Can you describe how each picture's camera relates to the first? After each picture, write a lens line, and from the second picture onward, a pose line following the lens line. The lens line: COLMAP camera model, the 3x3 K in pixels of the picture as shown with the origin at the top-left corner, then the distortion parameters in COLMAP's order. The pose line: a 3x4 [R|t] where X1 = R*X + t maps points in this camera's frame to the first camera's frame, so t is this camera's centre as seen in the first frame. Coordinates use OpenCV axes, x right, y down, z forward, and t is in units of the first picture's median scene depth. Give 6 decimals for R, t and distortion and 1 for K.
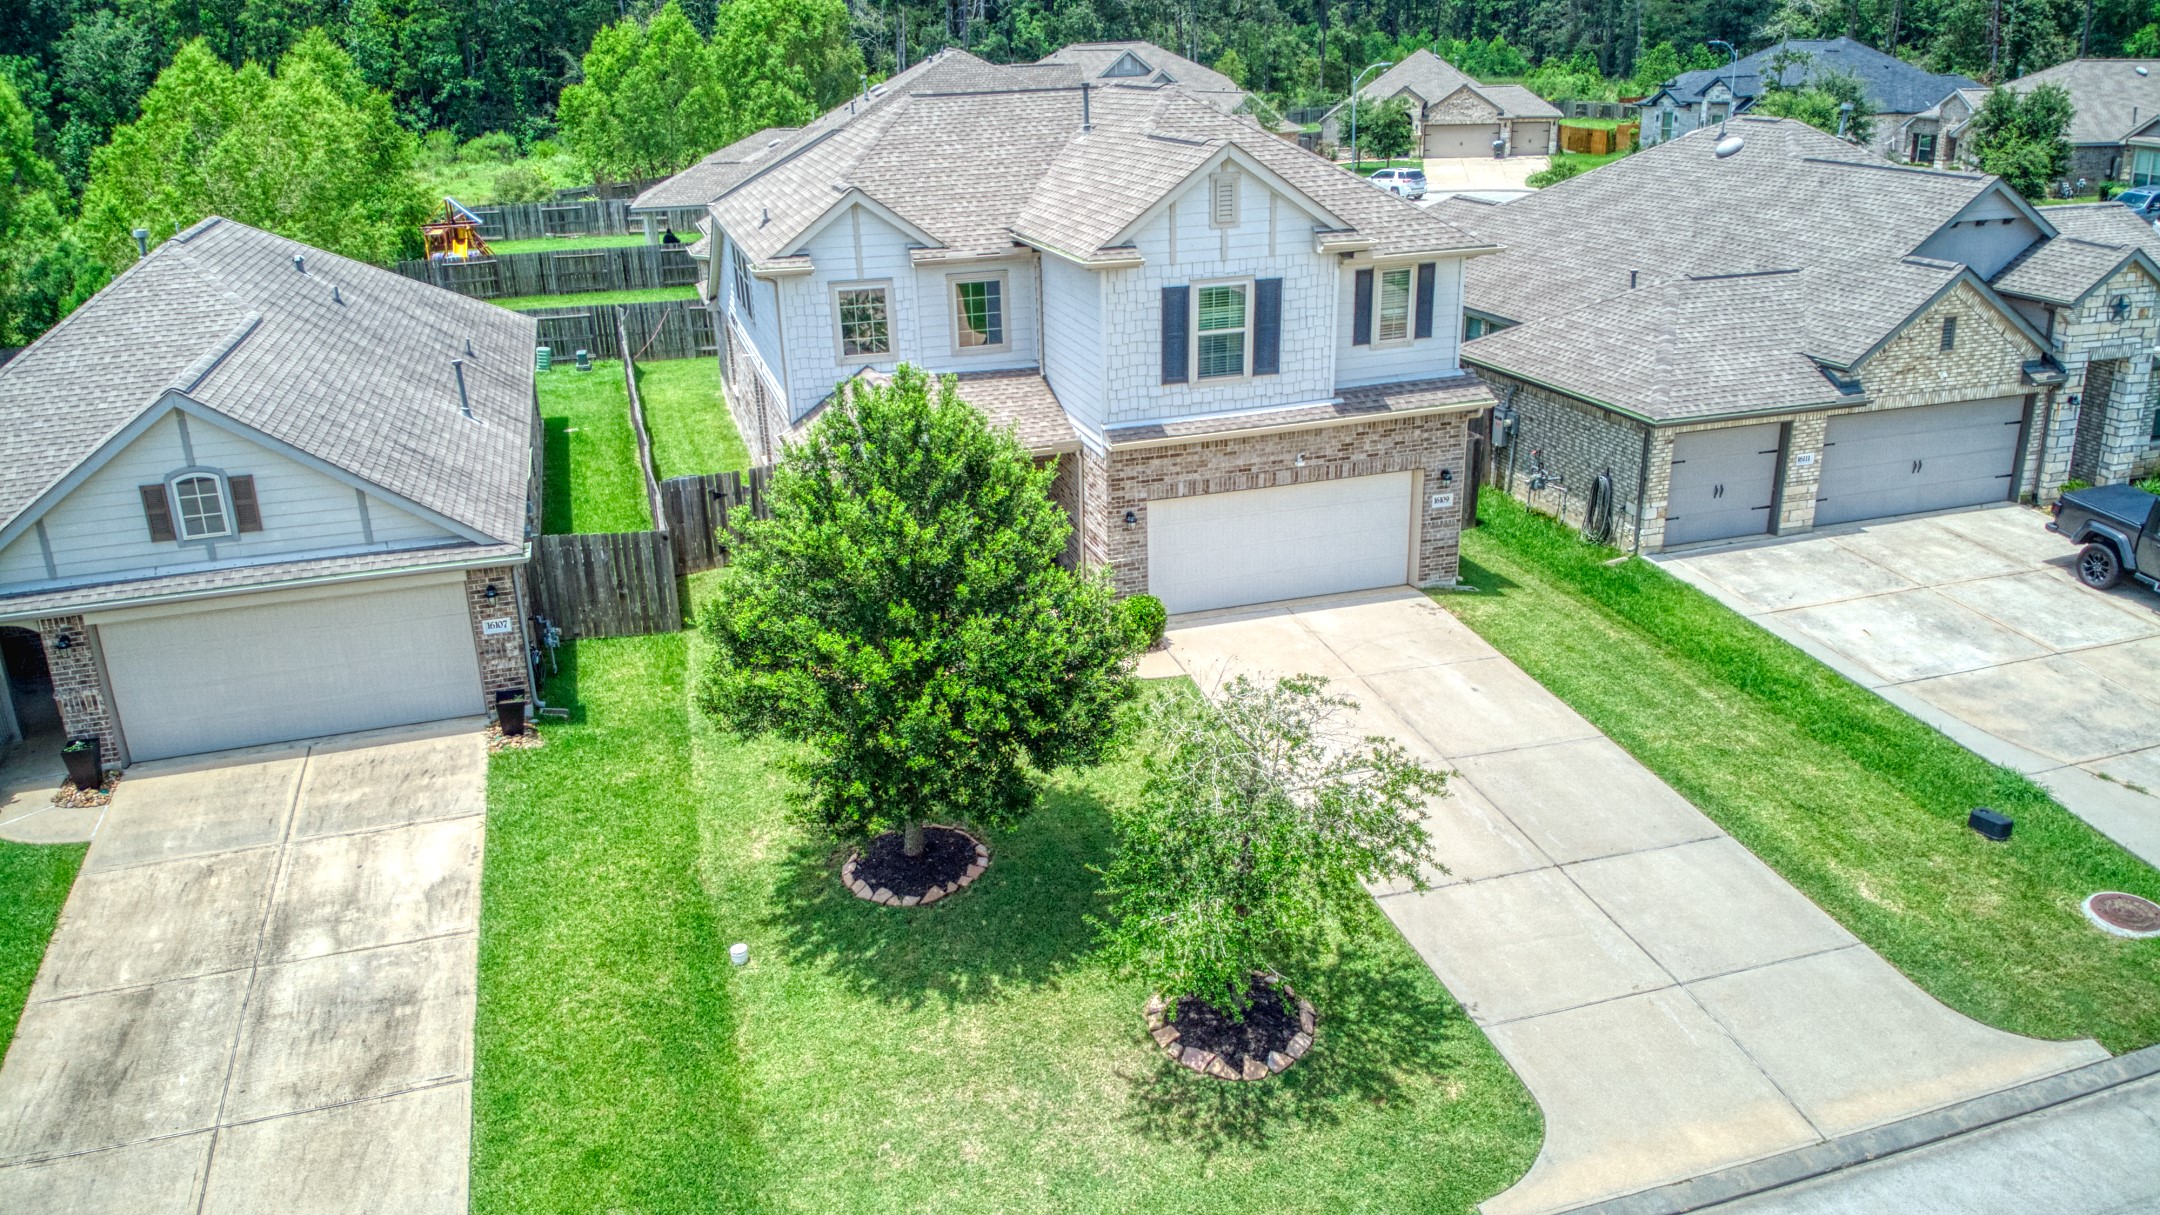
lens RADIAL K [[1673.3, 0, 1104.4], [0, 1673.3, 554.8], [0, 0, 1]] dist [0.077548, -0.215033]
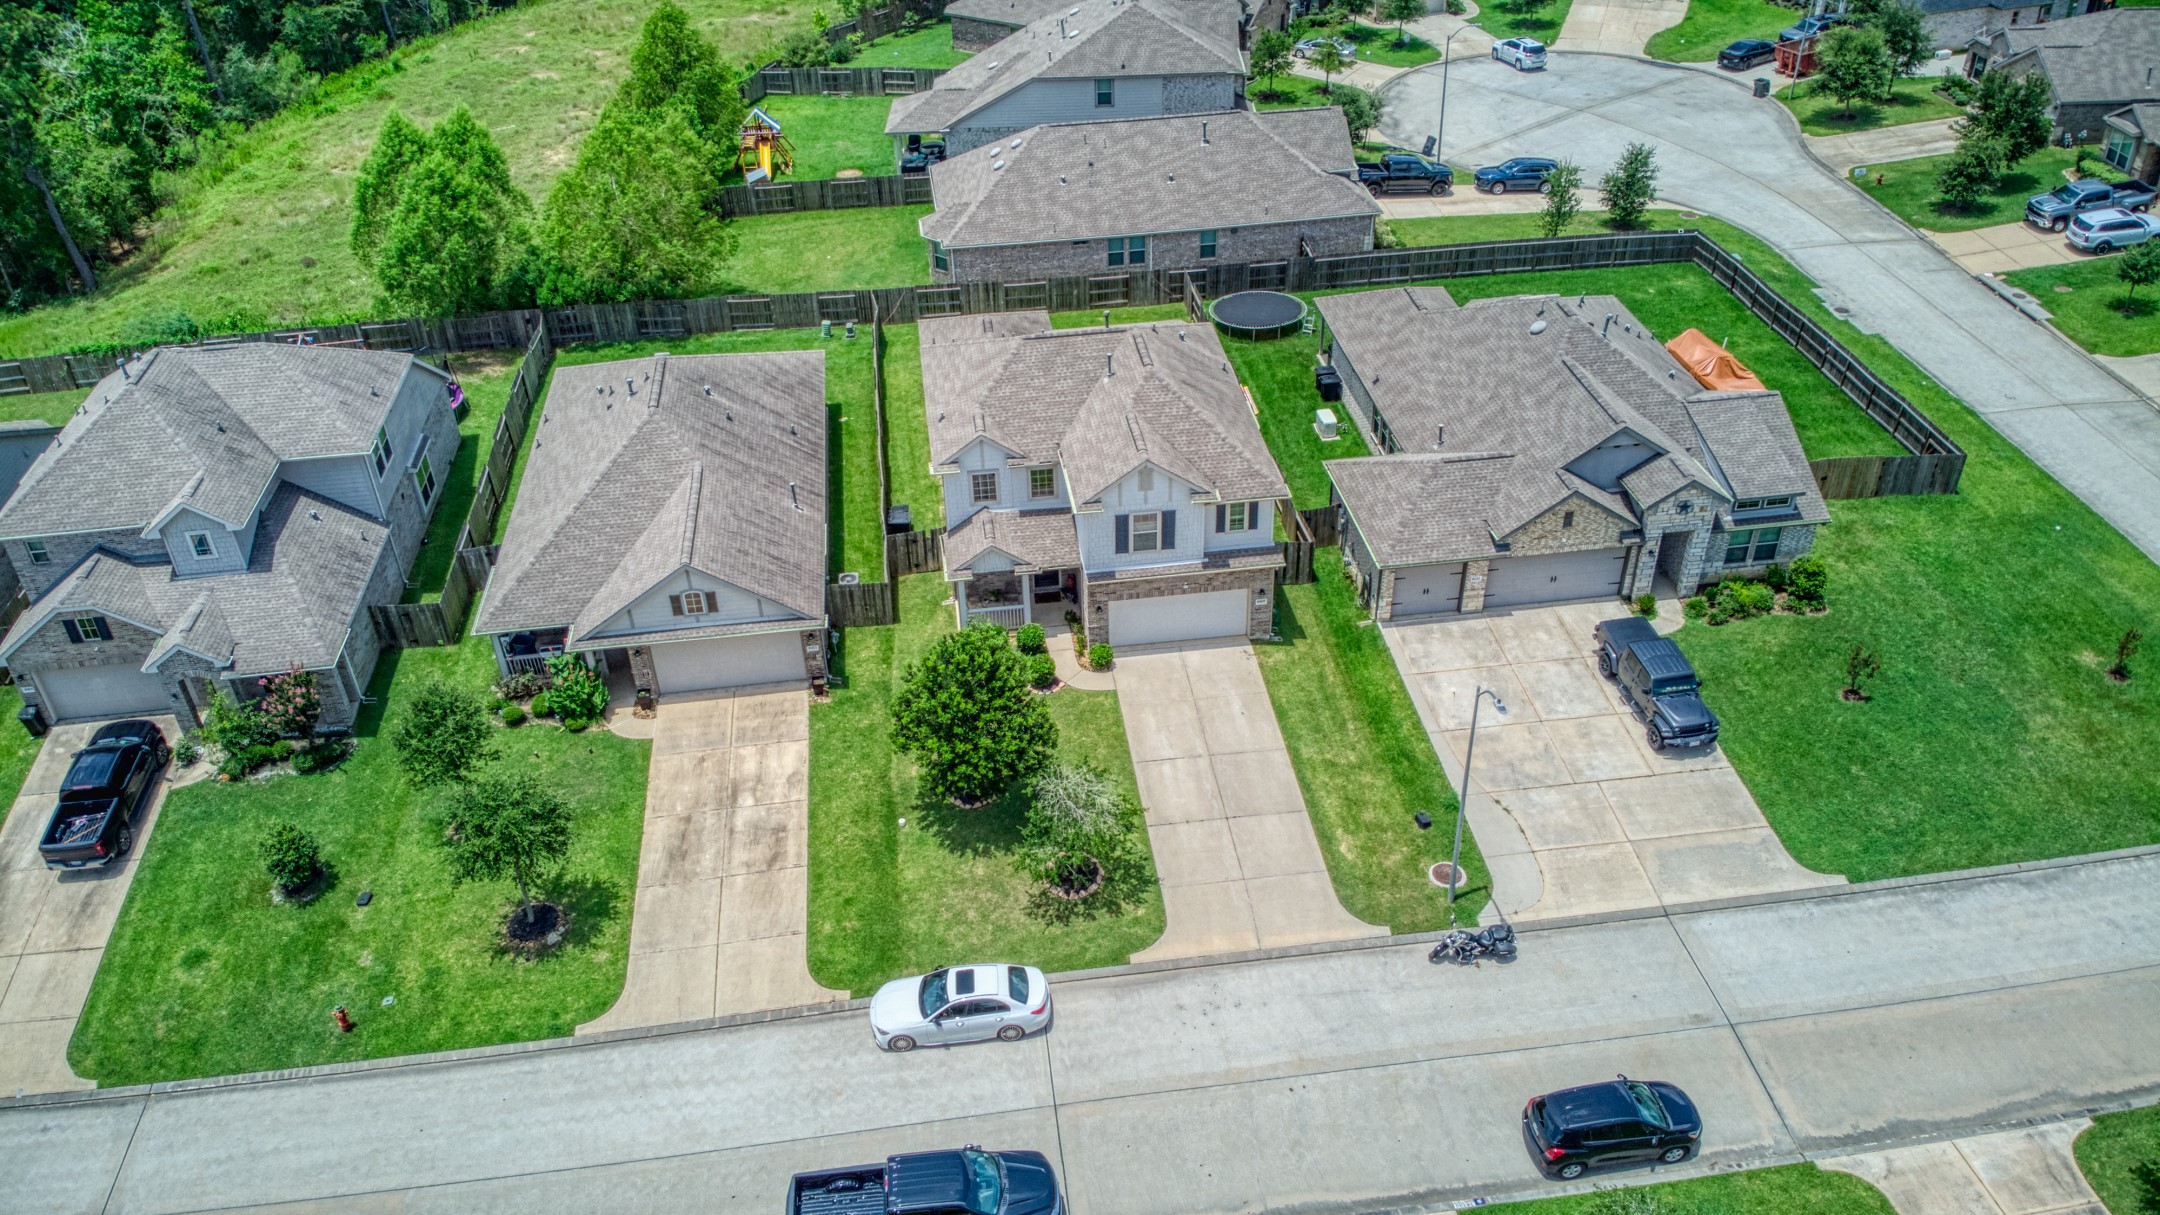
lens RADIAL K [[1527.4, 0, 1080.0], [0, 1527.4, 607.5], [0, 0, 1]] dist [0.178383, -0.319023]
pose [[0.986083, 0.099651, -0.133076, 0.289963], [-0.061991, 0.963113, 0.261858, -0.616315], [0.154262, -0.249965, 0.955887, -0.990632]]
